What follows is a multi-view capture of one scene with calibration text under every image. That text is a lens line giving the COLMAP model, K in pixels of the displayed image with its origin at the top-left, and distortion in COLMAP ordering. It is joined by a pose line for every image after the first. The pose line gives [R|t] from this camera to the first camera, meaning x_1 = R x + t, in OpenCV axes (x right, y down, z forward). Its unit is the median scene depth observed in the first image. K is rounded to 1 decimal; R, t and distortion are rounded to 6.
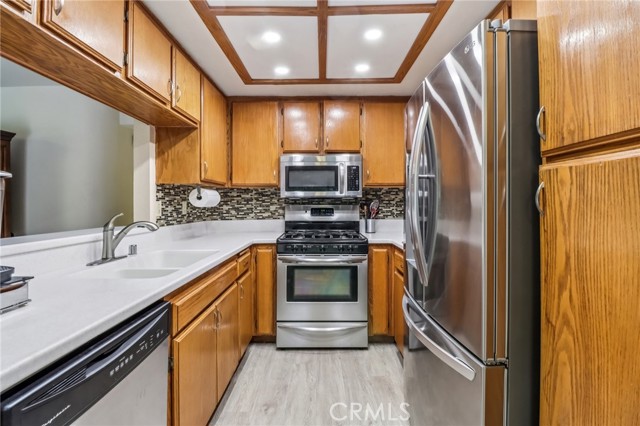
lens RADIAL K [[297.4, 0, 322.8], [0, 297.4, 202.9], [0, 0, 1]] dist [-0.000059, -0.012015]
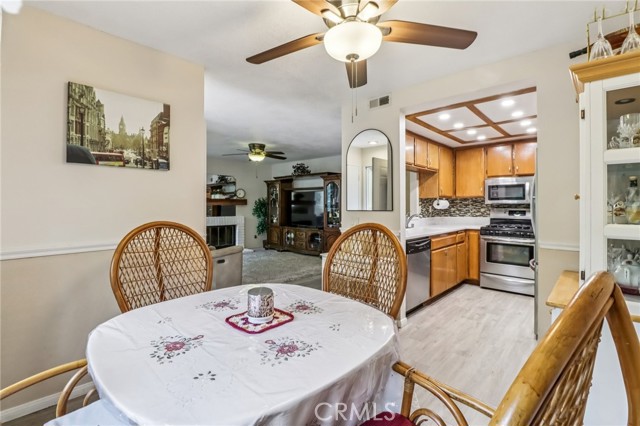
lens RADIAL K [[297.4, 0, 322.8], [0, 297.4, 202.9], [0, 0, 1]] dist [-0.000059, -0.012015]
pose [[0.730492, -0.001207, -0.682920, 0.379870], [-0.000231, 0.999998, -0.002014, -0.022482], [0.682921, 0.001629, 0.730490, -0.980779]]
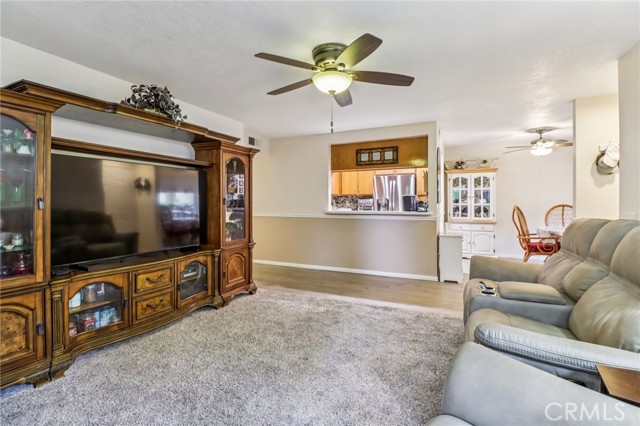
lens RADIAL K [[297.4, 0, 322.8], [0, 297.4, 202.9], [0, 0, 1]] dist [-0.000059, -0.012015]
pose [[0.414104, -0.005110, 0.910215, -2.466986], [0.000898, 0.999986, 0.005206, -0.000429], [-0.910229, -0.001338, 0.414103, -0.016000]]
